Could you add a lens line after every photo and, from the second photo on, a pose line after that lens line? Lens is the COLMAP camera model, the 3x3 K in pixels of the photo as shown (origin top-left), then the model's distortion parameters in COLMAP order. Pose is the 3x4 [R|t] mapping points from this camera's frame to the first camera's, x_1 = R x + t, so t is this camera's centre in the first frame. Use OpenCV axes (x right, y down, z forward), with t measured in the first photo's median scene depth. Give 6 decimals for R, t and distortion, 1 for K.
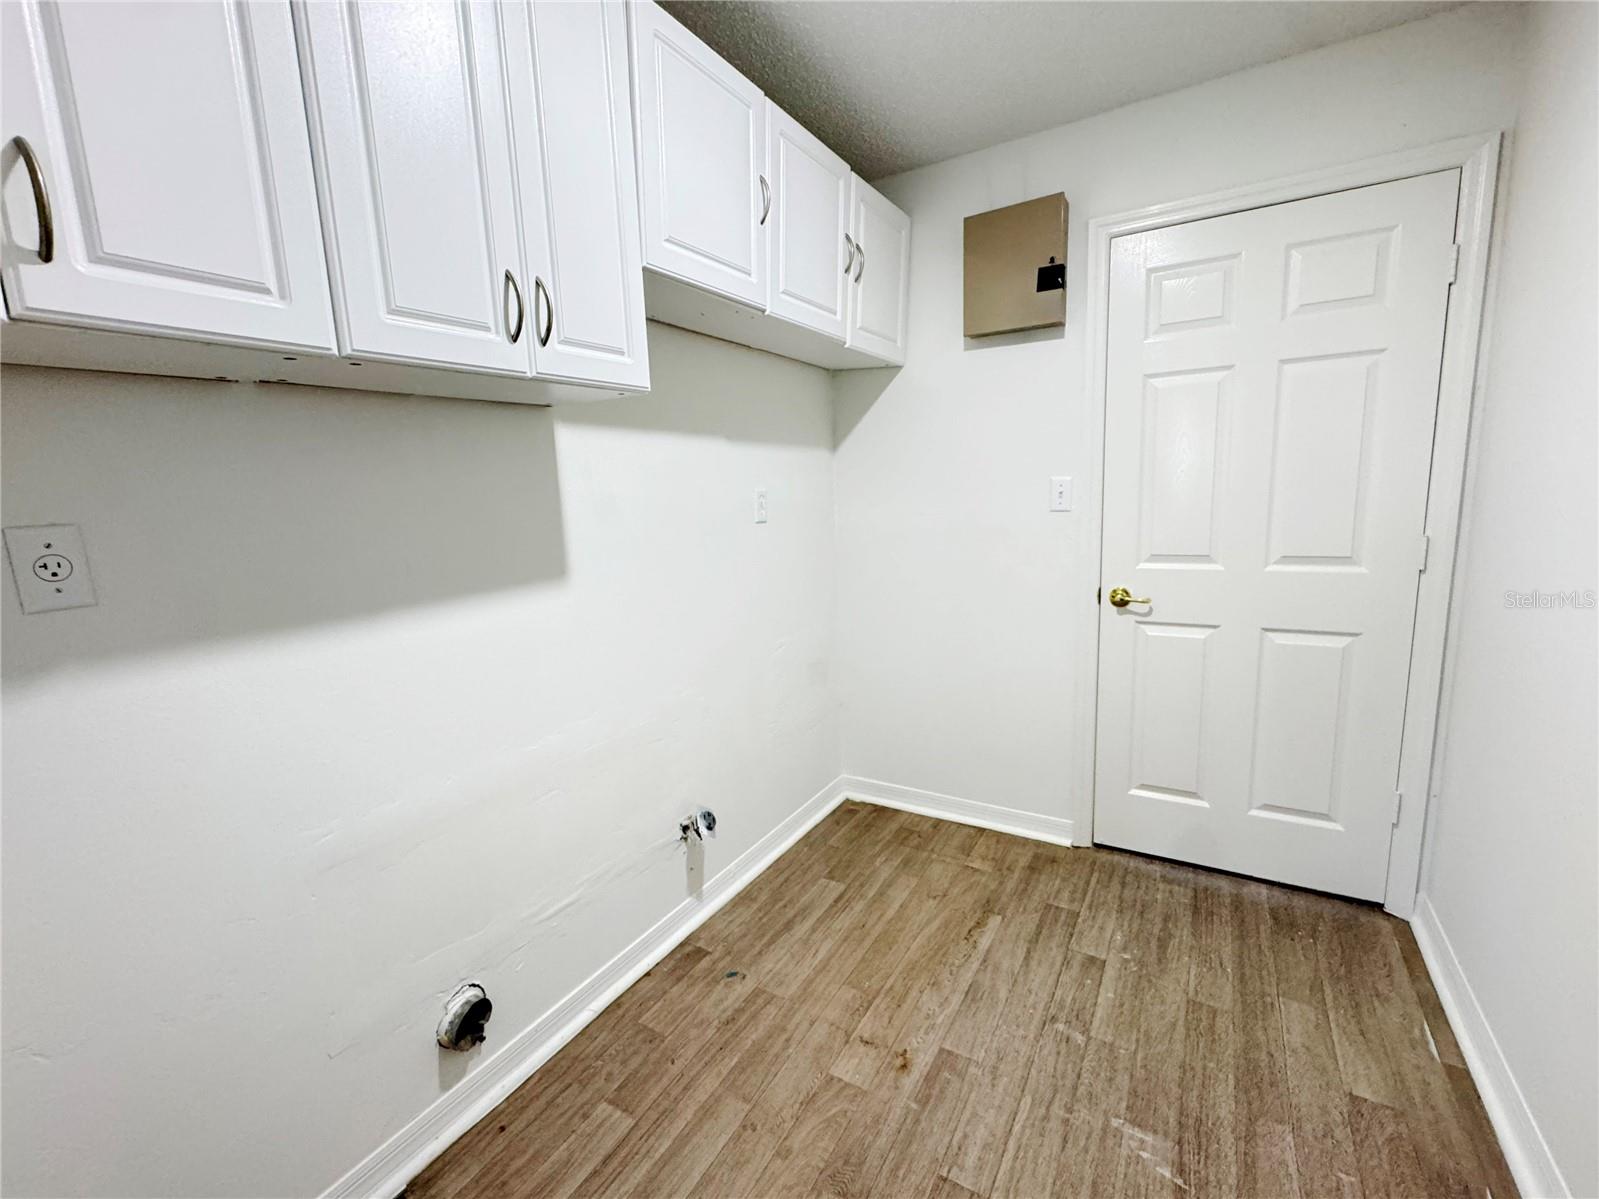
lens RADIAL K [[658.6, 0, 815.2], [0, 658.6, 589.0], [0, 0, 1]] dist [-0.002748, 0.001096]
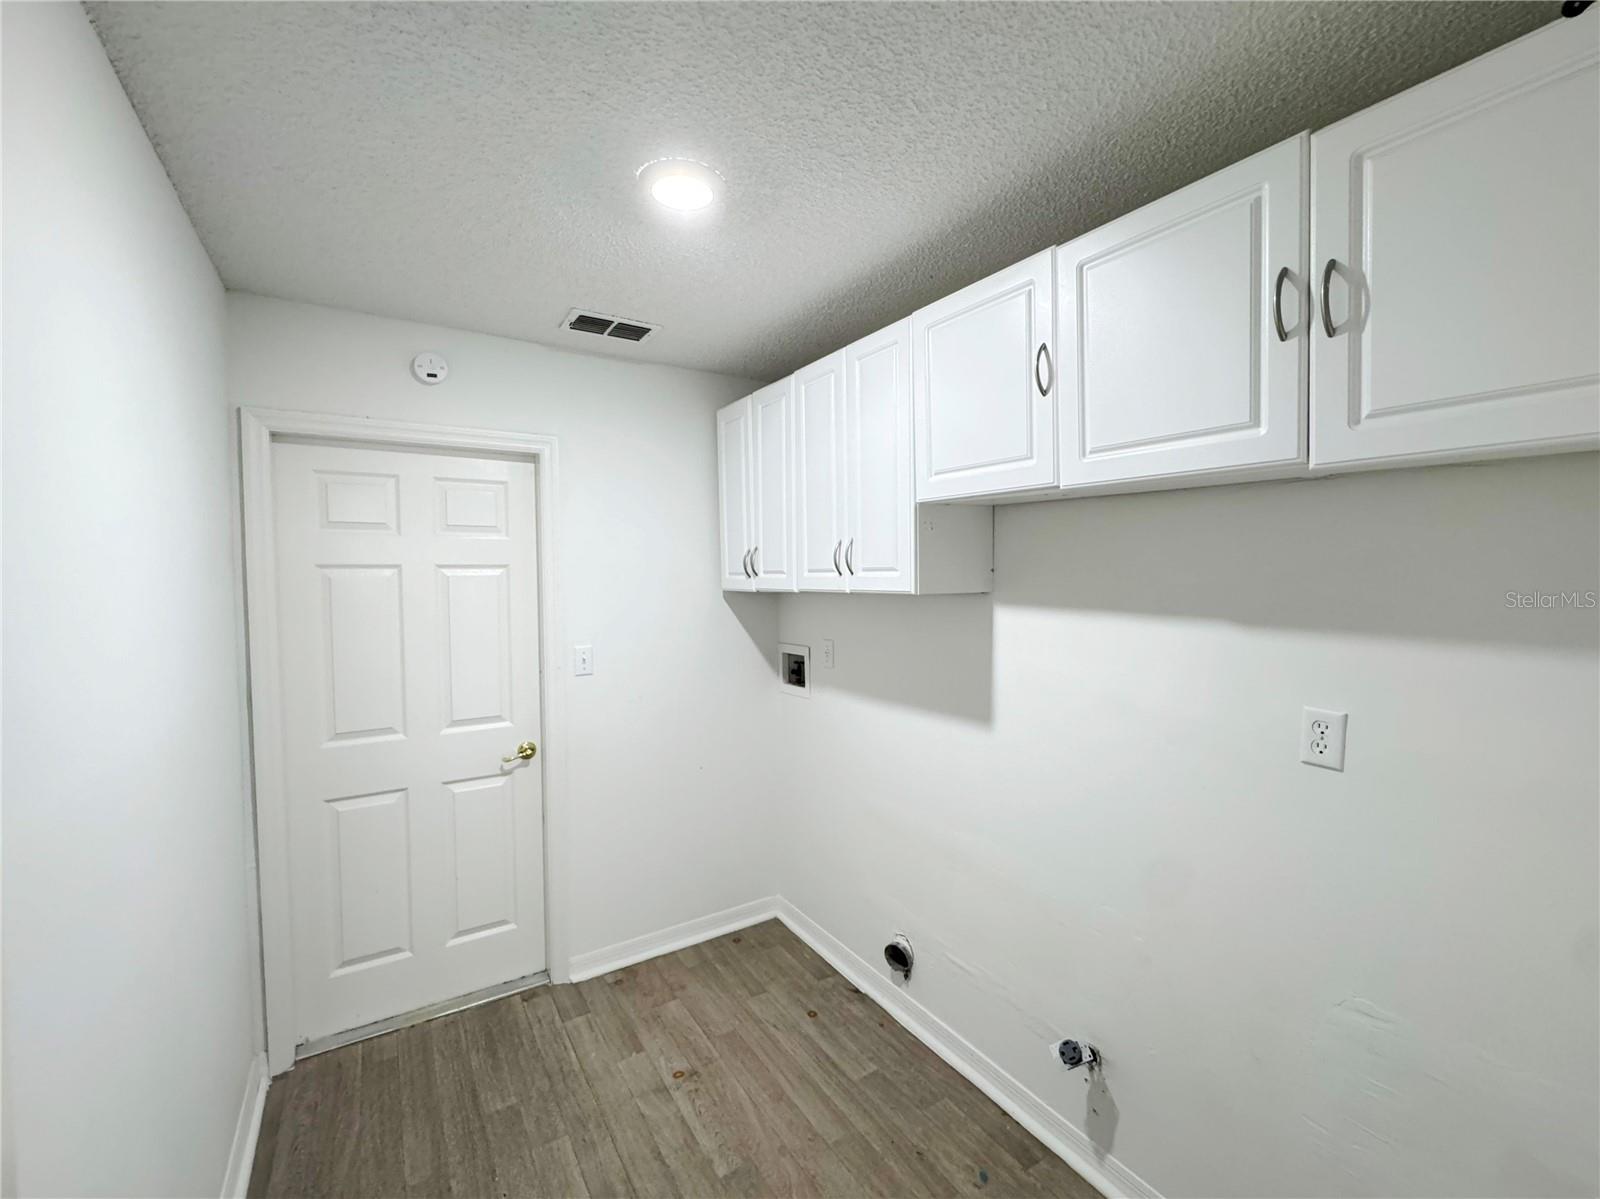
lens RADIAL K [[659.1, 0, 802.5], [0, 659.1, 603.4], [0, 0, 1]] dist [-0.002748, 0.001096]
pose [[-0.436919, 0.086980, -0.895286, 1.054934], [-0.112543, 0.982206, 0.150348, -0.471383], [0.892433, 0.166448, -0.419356, 1.409193]]
